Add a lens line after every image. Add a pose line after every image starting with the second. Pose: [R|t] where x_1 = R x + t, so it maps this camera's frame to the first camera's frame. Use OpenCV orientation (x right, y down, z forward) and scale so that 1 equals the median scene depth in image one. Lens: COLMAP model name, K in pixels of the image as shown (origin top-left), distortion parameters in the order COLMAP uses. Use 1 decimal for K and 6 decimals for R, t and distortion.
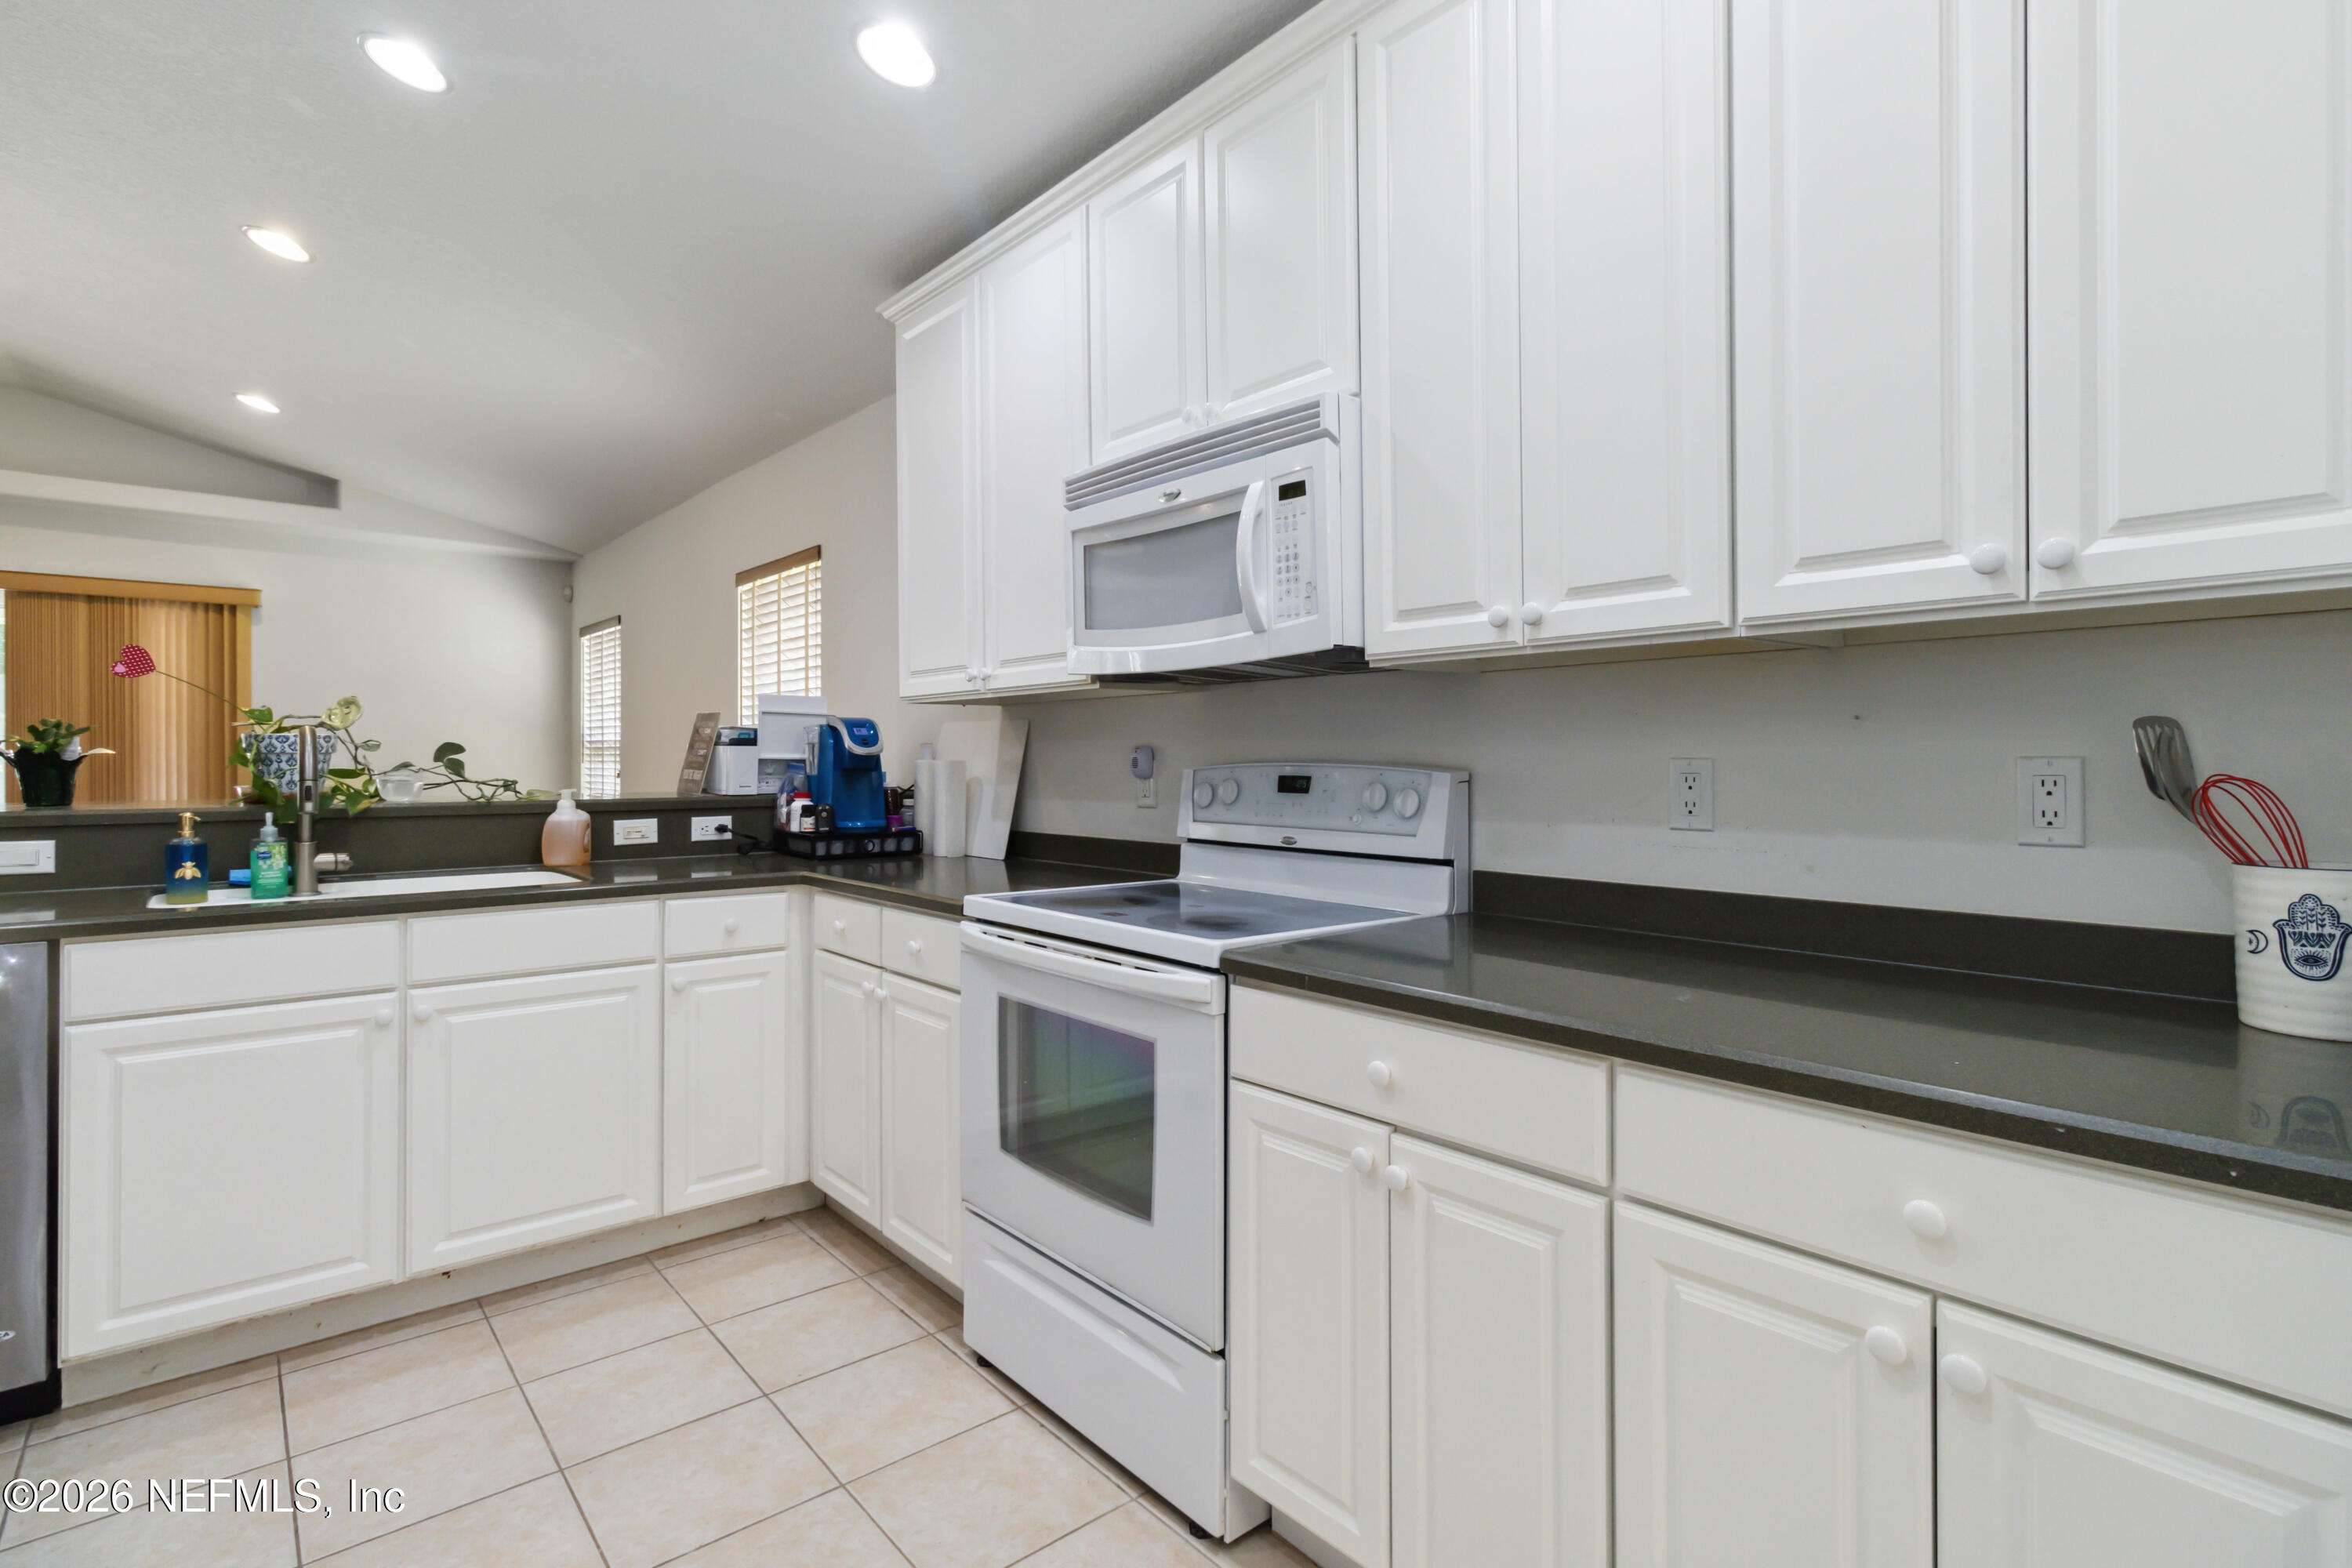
lens RADIAL K [[1123.8, 0, 1201.3], [0, 1123.8, 756.9], [0, 0, 1]] dist [0.002286, 0.000029]
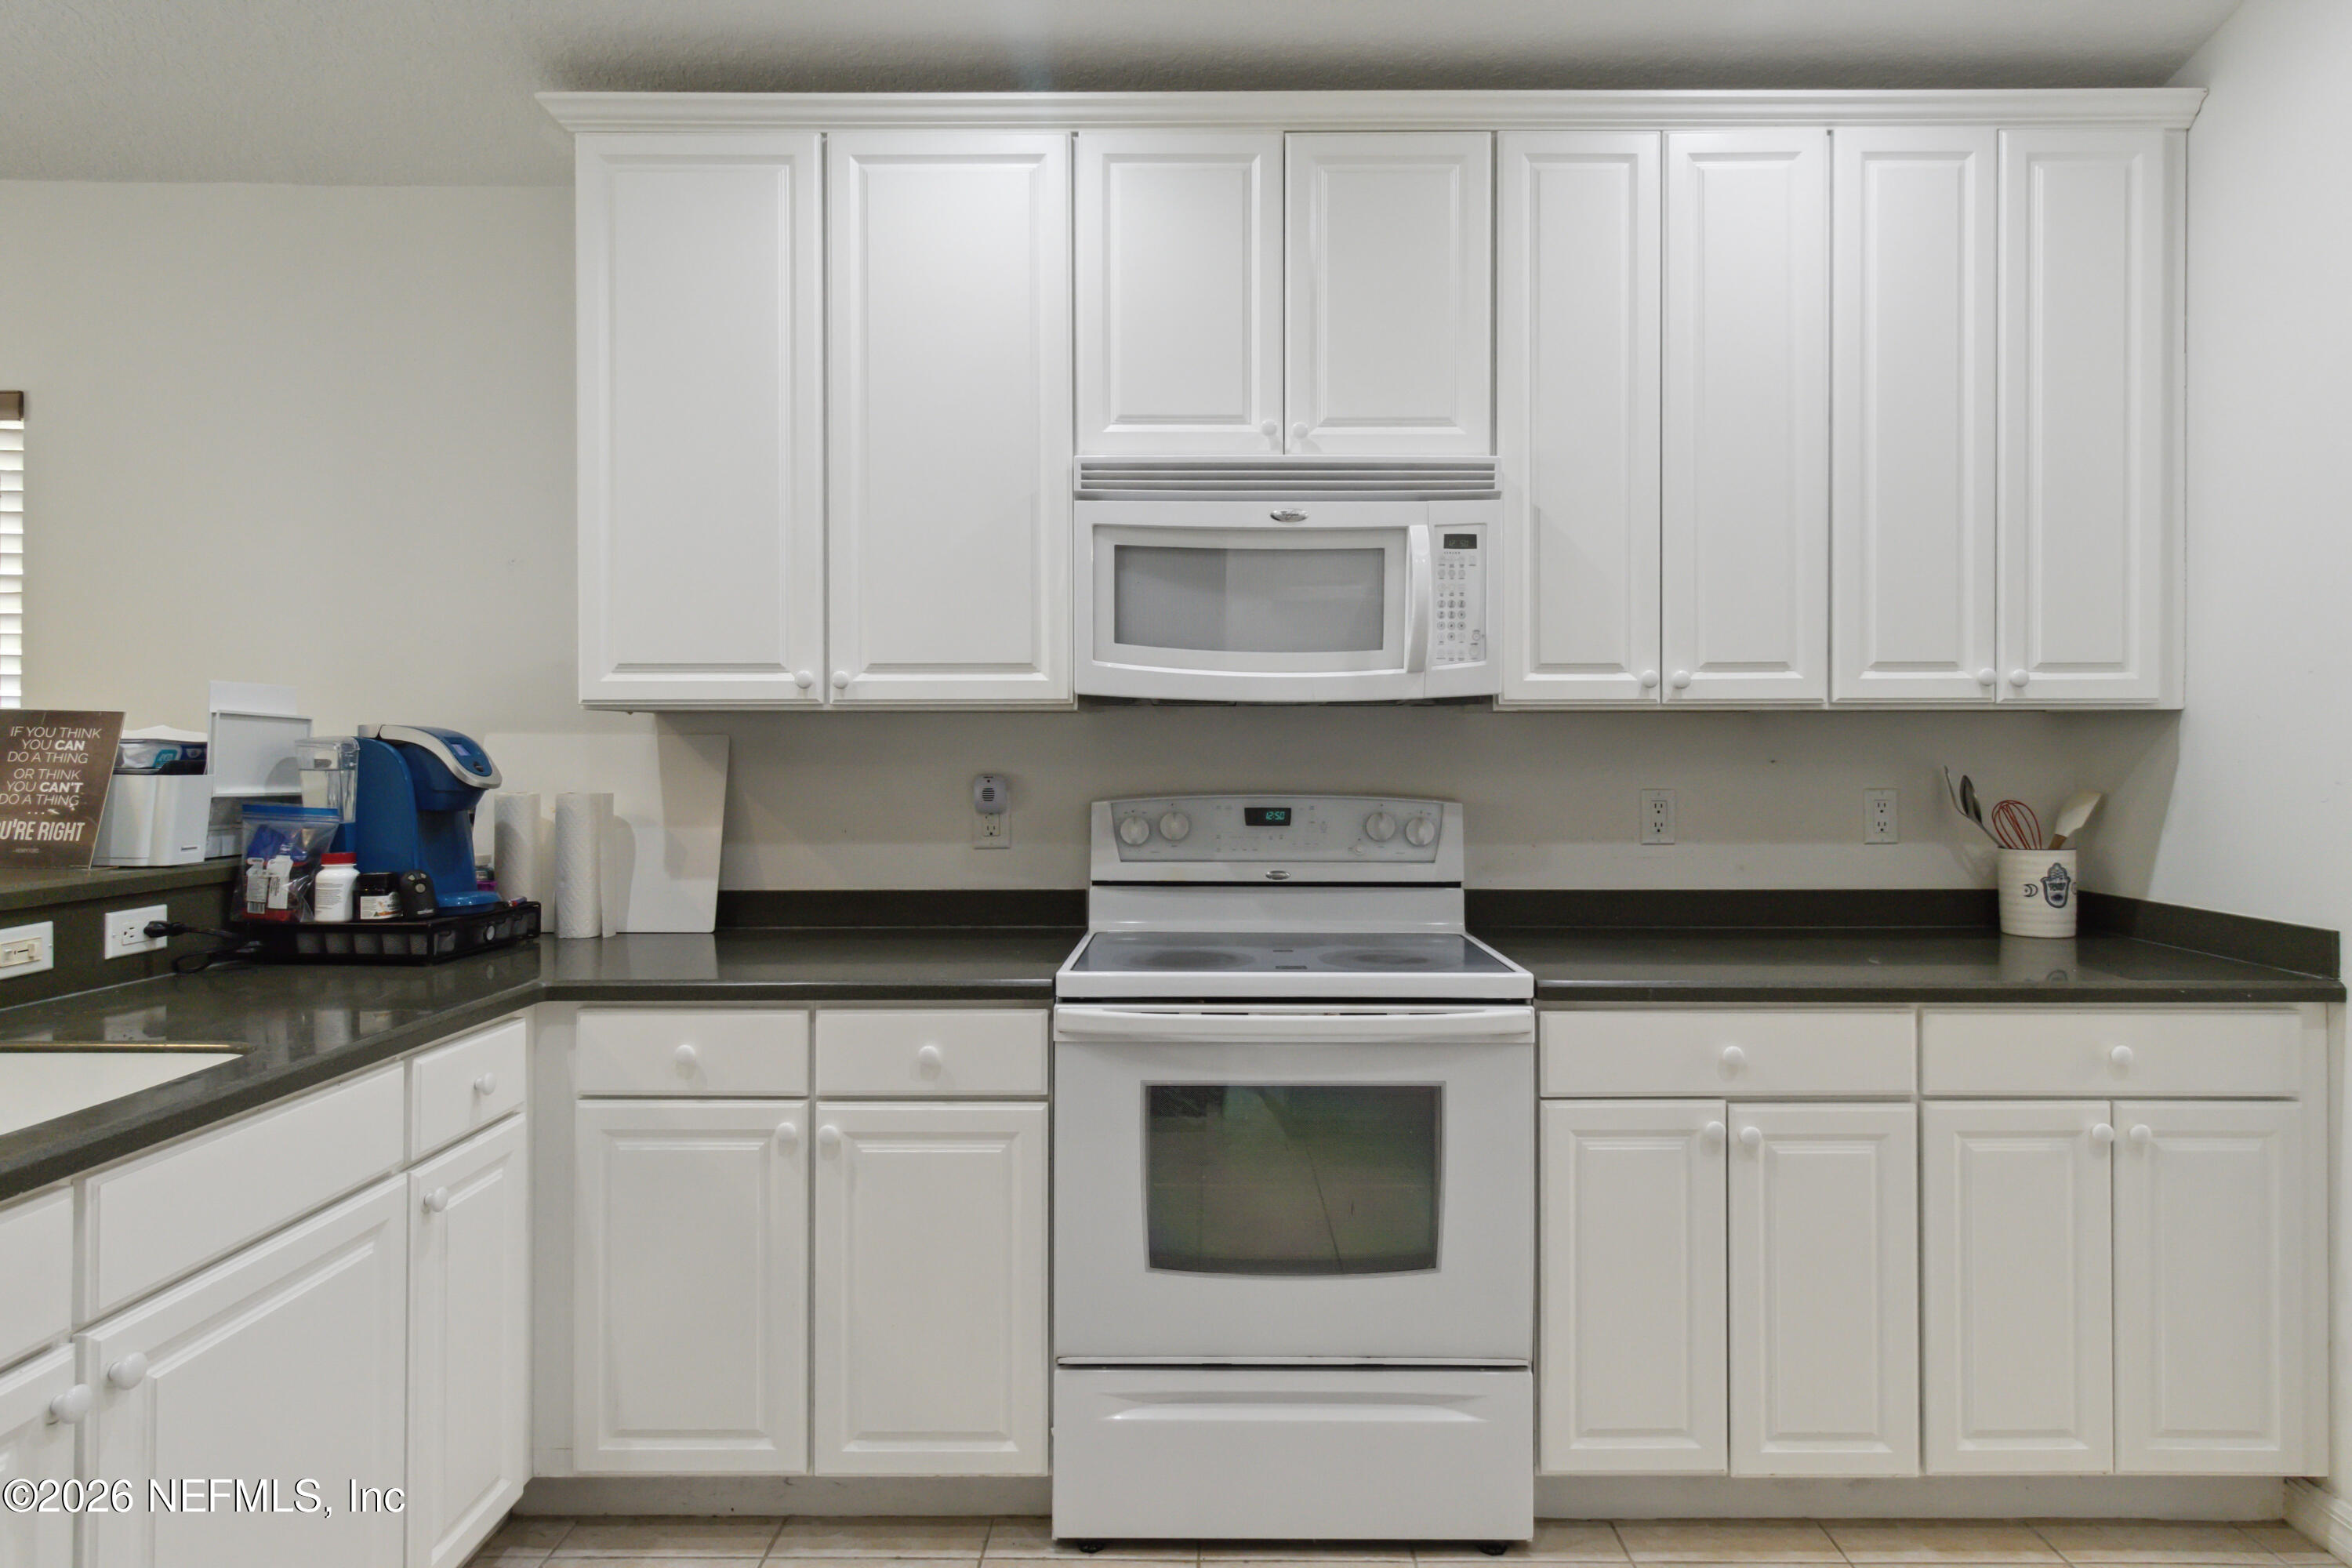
lens RADIAL K [[1292.1, 0, 1205.6], [0, 1292.1, 746.5], [0, 0, 1]] dist [0.004423, -0.001091]
pose [[0.661794, 0.004723, 0.749671, -0.816941], [-0.001942, 0.999988, -0.004586, -0.032002], [-0.749683, 0.001579, 0.661795, 0.313466]]
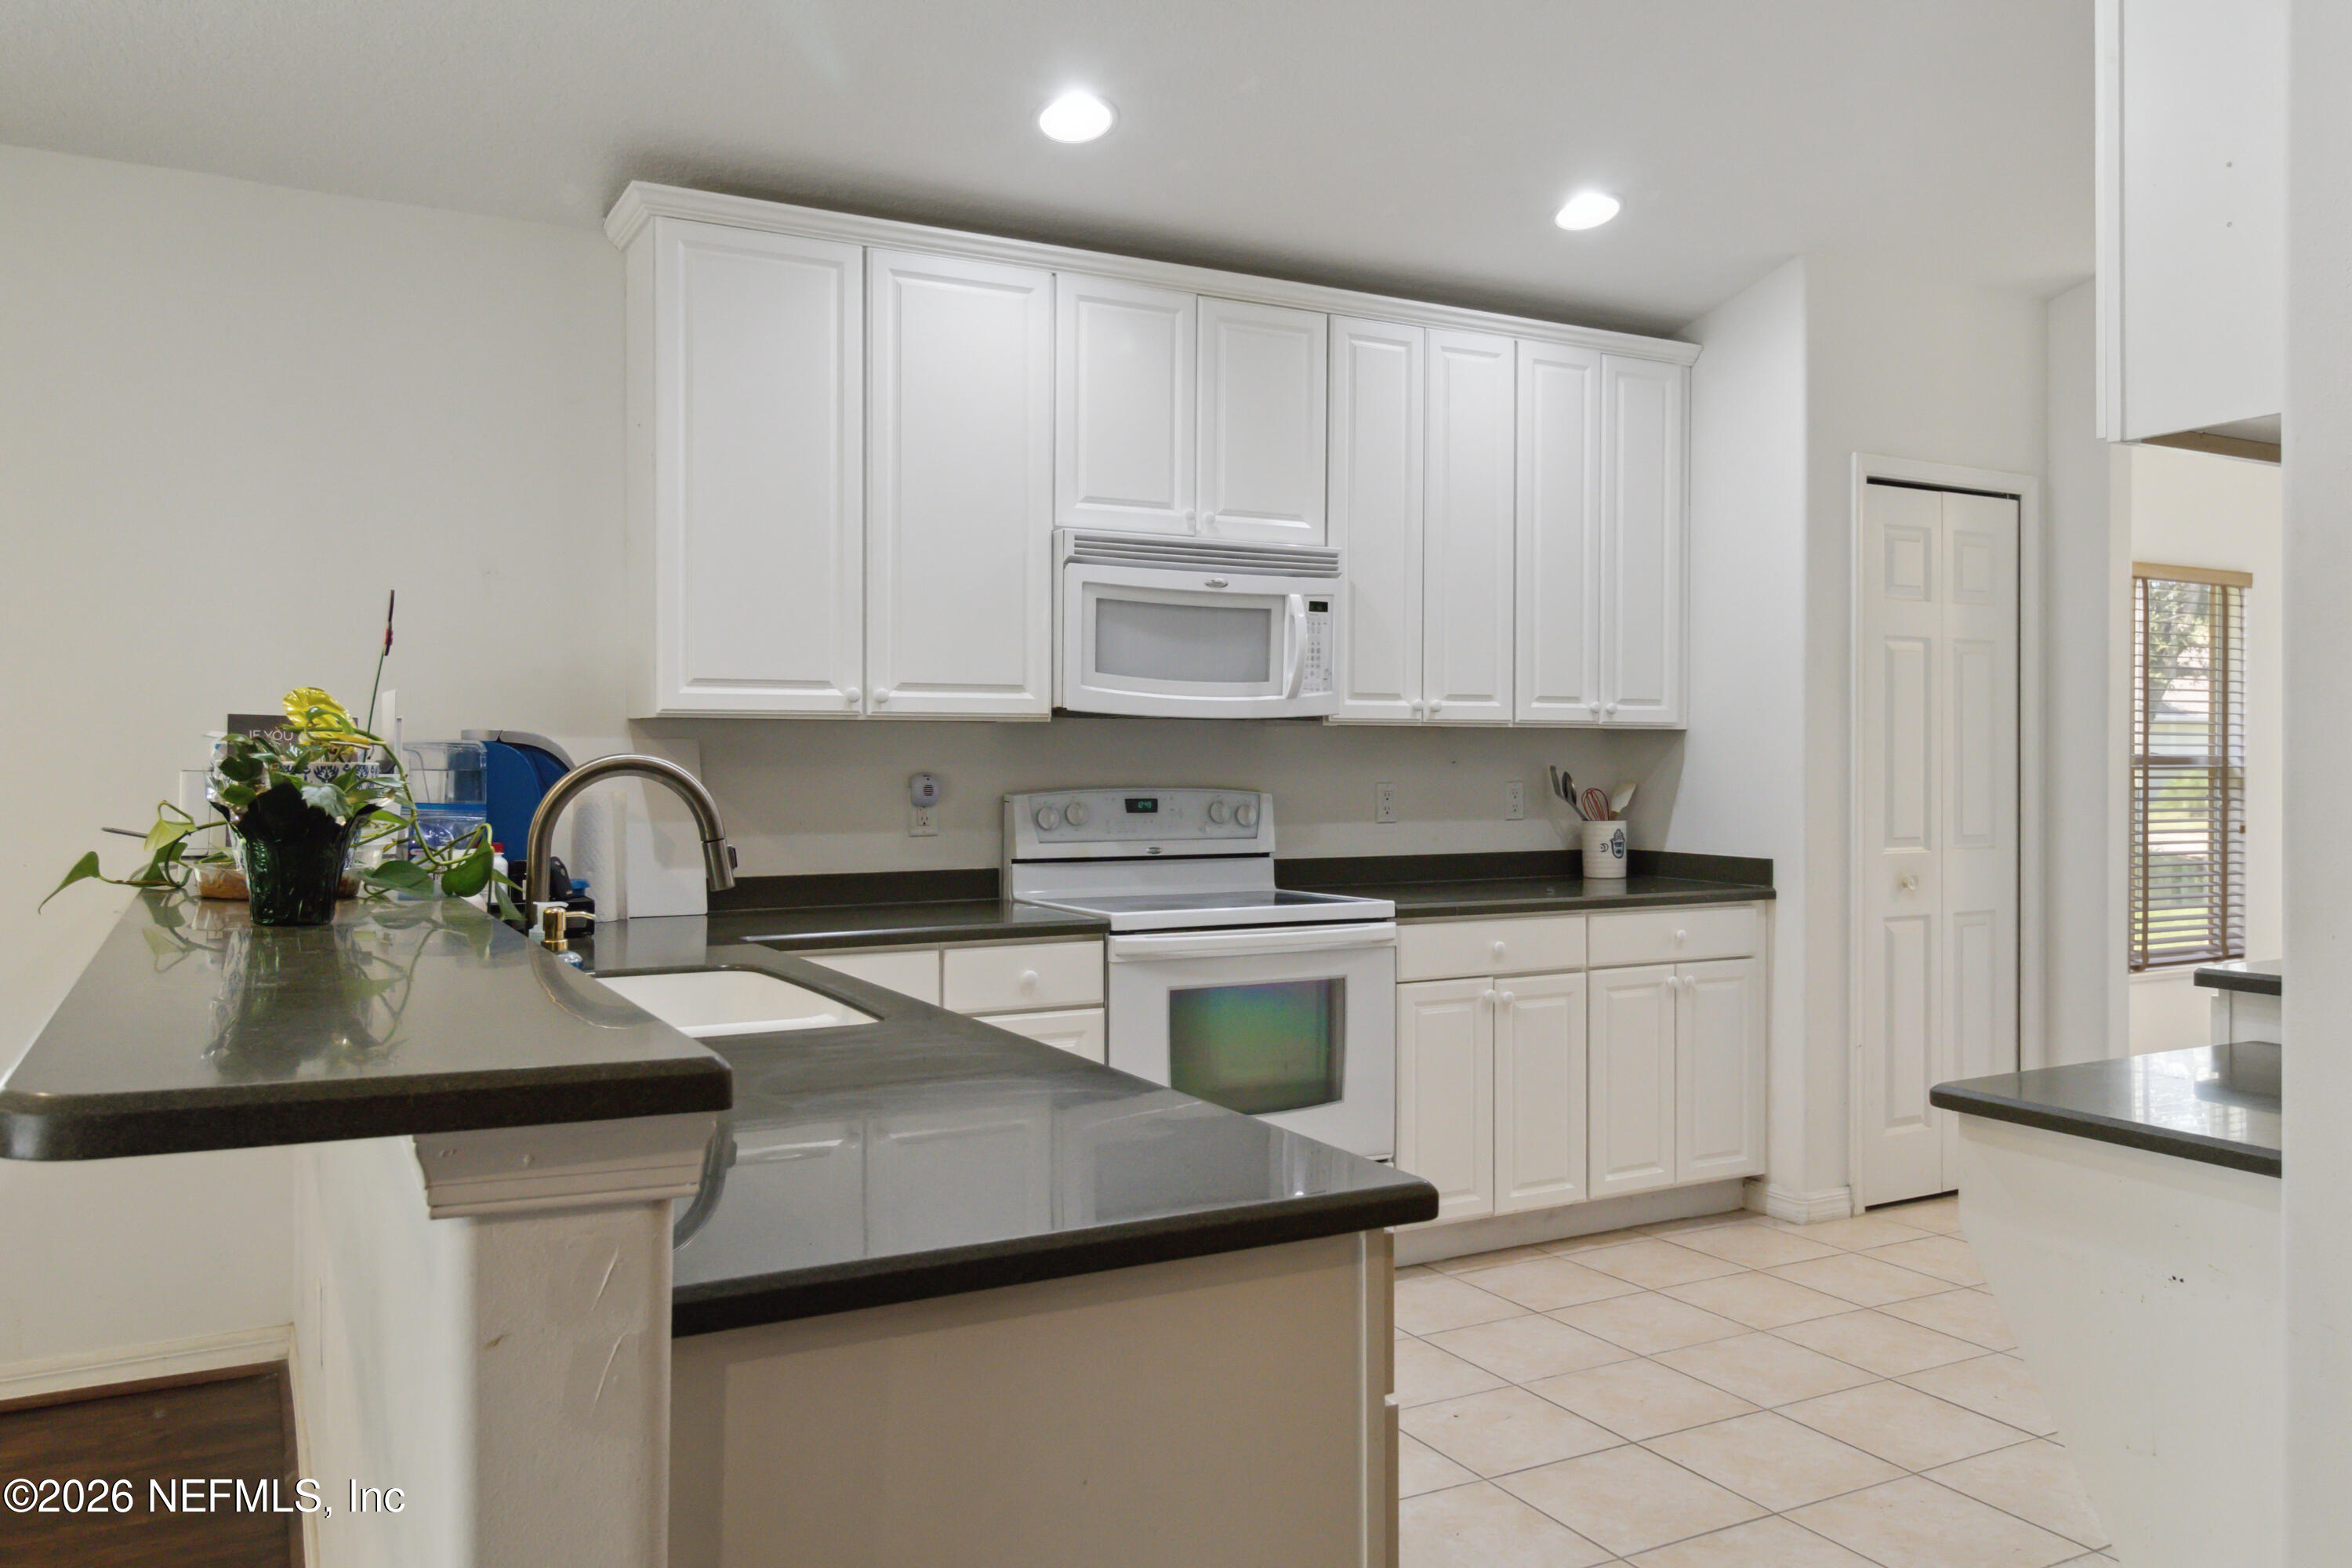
lens RADIAL K [[1736.2, 0, 1185.9], [0, 1736.2, 759.8], [0, 0, 1]] dist [-0.001024, 0.000811]
pose [[0.222515, 0.001001, 0.974929, -1.834999], [-0.002866, 0.999996, -0.000373, -0.026553], [-0.974925, -0.002711, 0.222517, 0.545624]]
